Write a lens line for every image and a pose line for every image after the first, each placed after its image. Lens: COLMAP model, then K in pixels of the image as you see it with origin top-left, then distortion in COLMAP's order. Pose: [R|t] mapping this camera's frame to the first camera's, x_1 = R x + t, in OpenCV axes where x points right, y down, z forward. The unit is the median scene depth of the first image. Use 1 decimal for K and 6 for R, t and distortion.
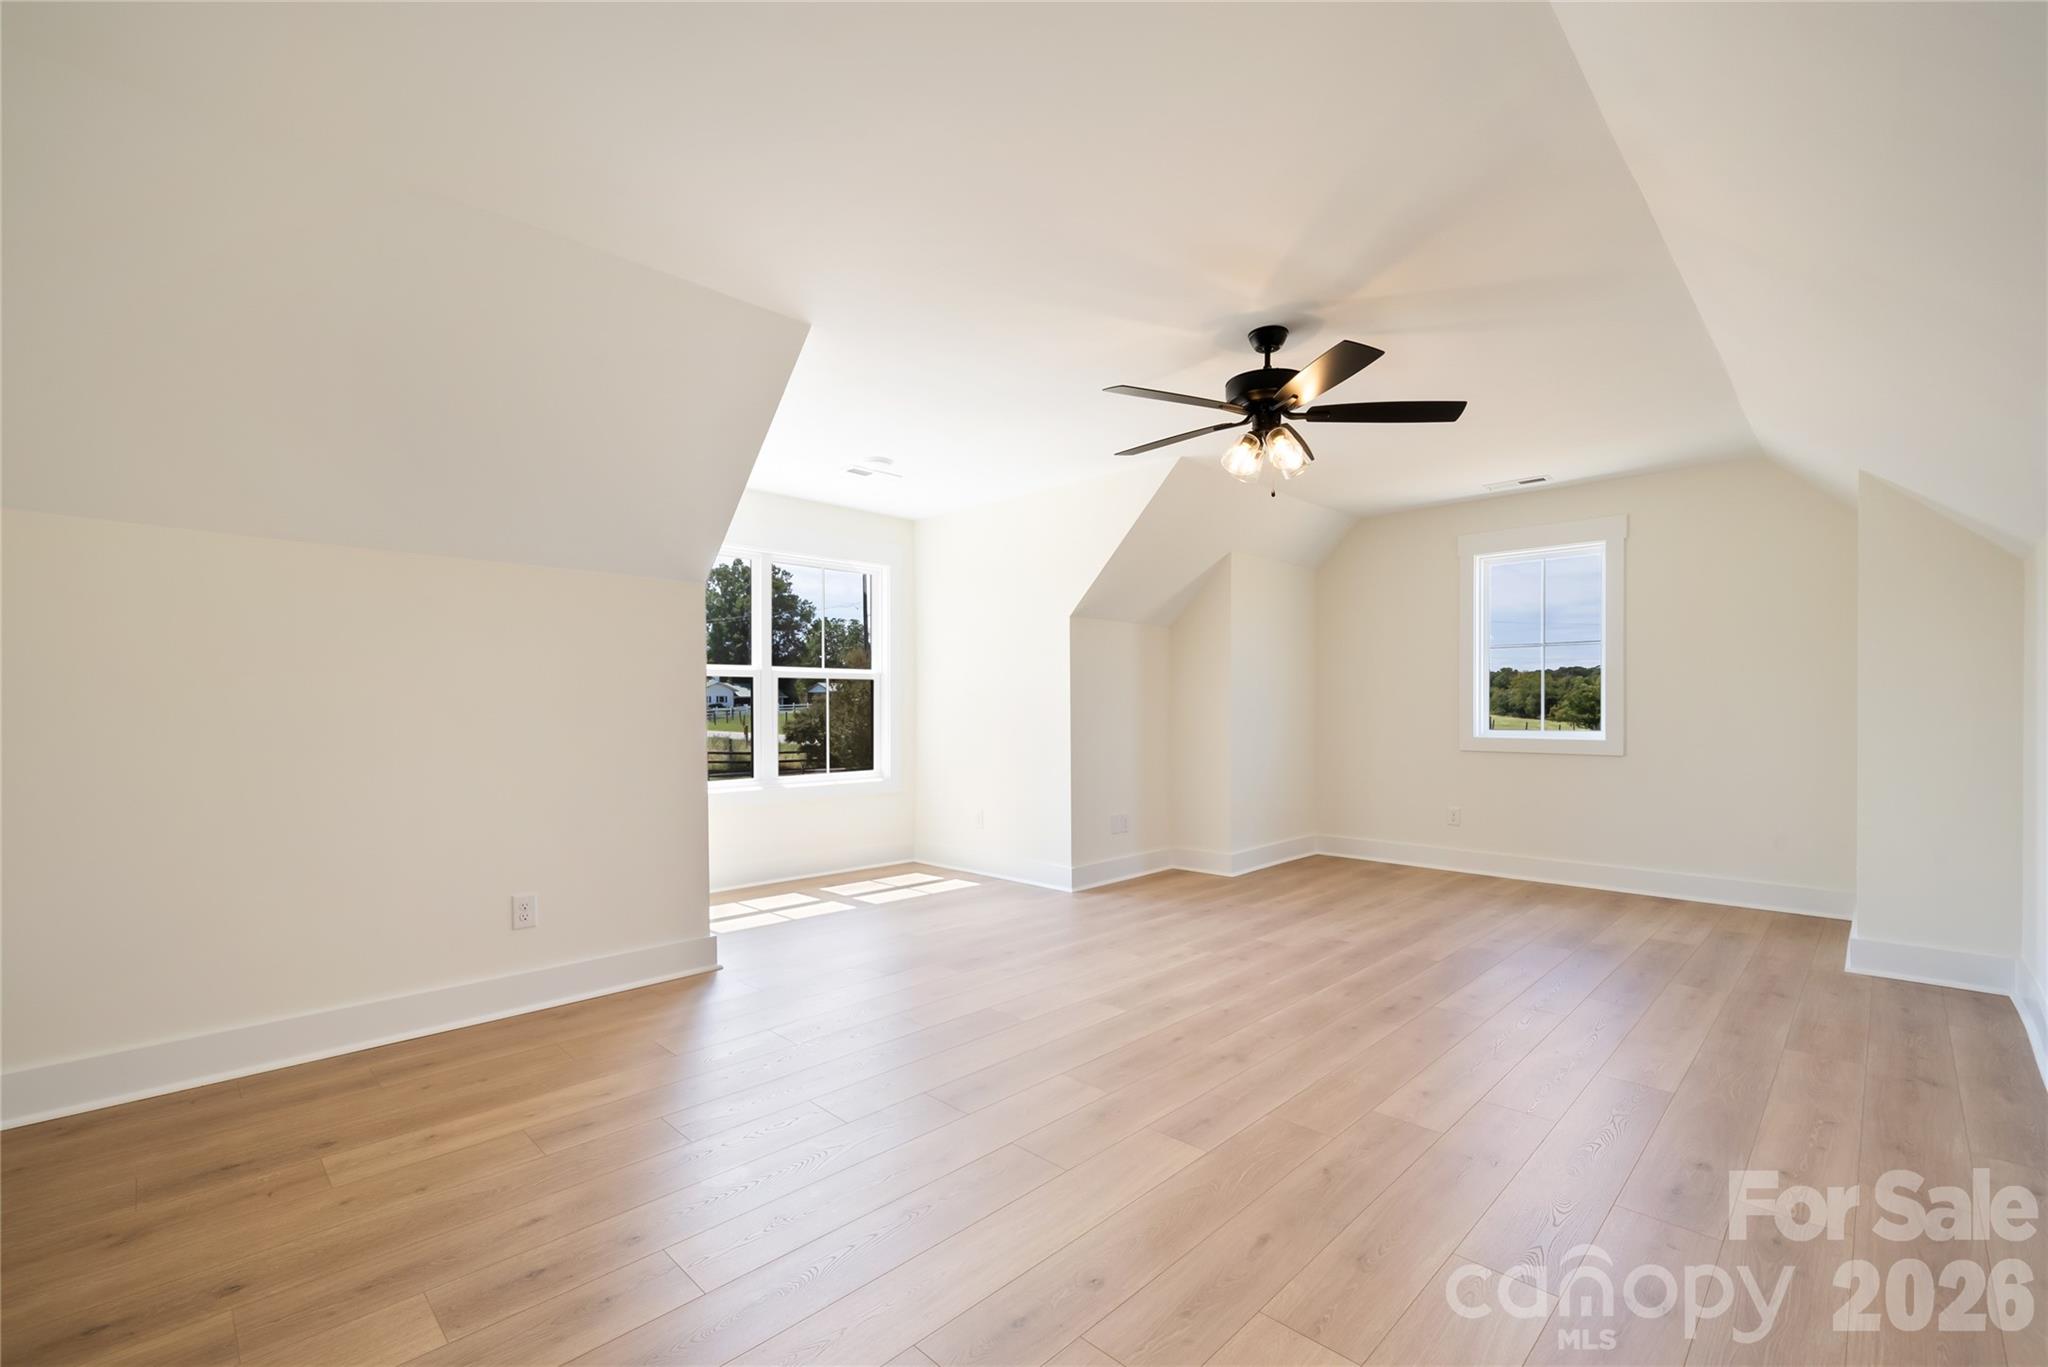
lens RADIAL K [[885.9, 0, 1023.9], [0, 885.9, 700.6], [0, 0, 1]] dist [0.000887, 0.000444]
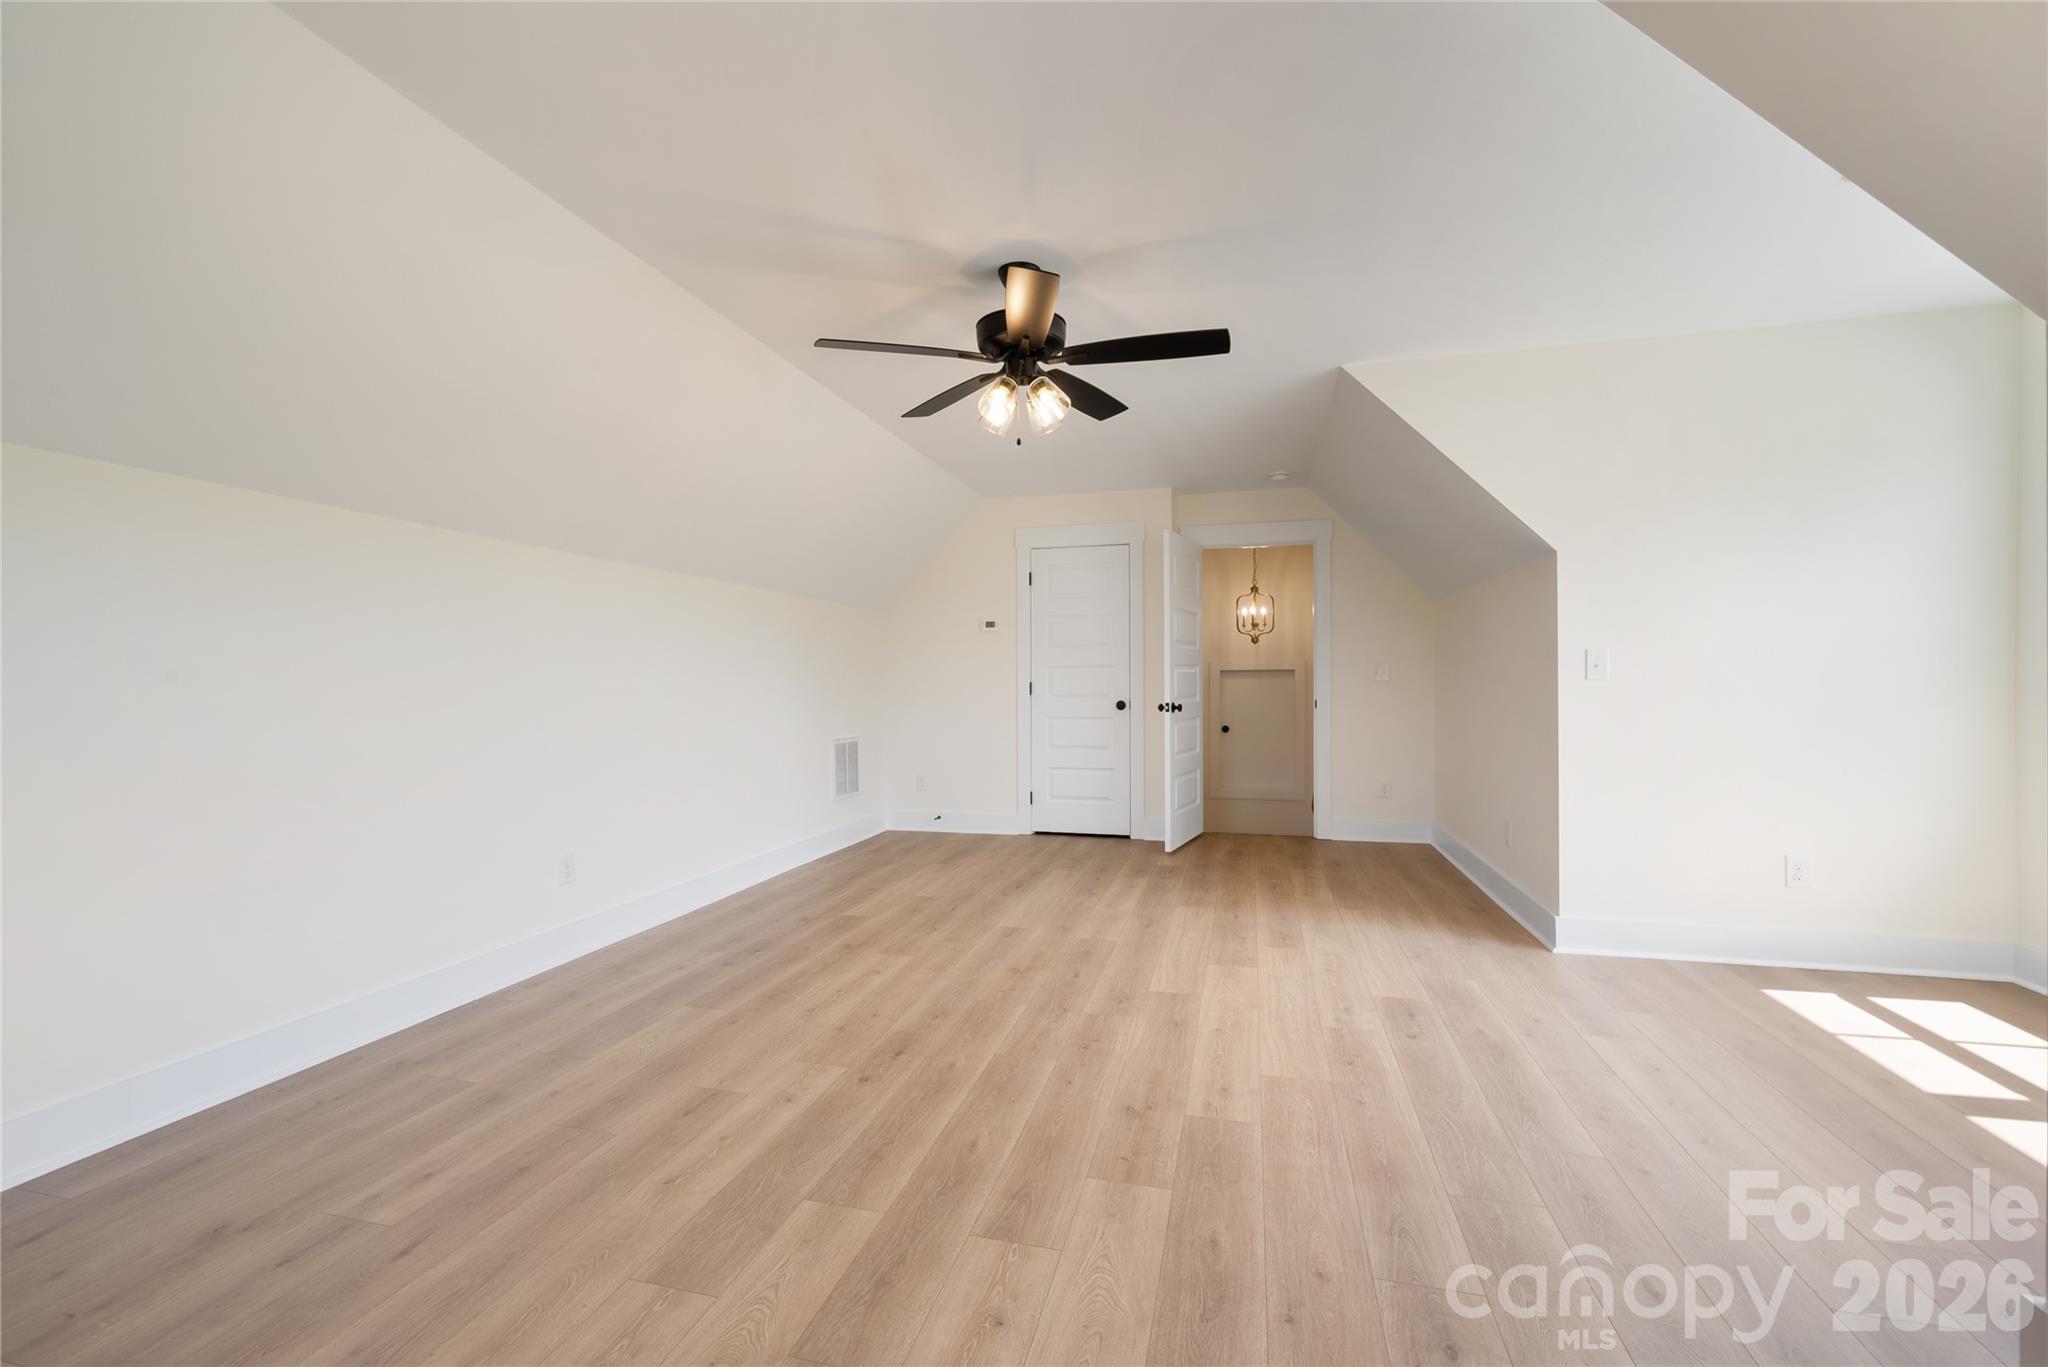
lens RADIAL K [[885.9, 0, 1023.3], [0, 885.9, 684.5], [0, 0, 1]] dist [0.000887, 0.000444]
pose [[-0.868983, 0.007295, -0.494789, 0.649522], [0.012636, 0.999892, -0.007449, 0.012082], [0.494681, -0.012725, -0.868981, 1.605750]]
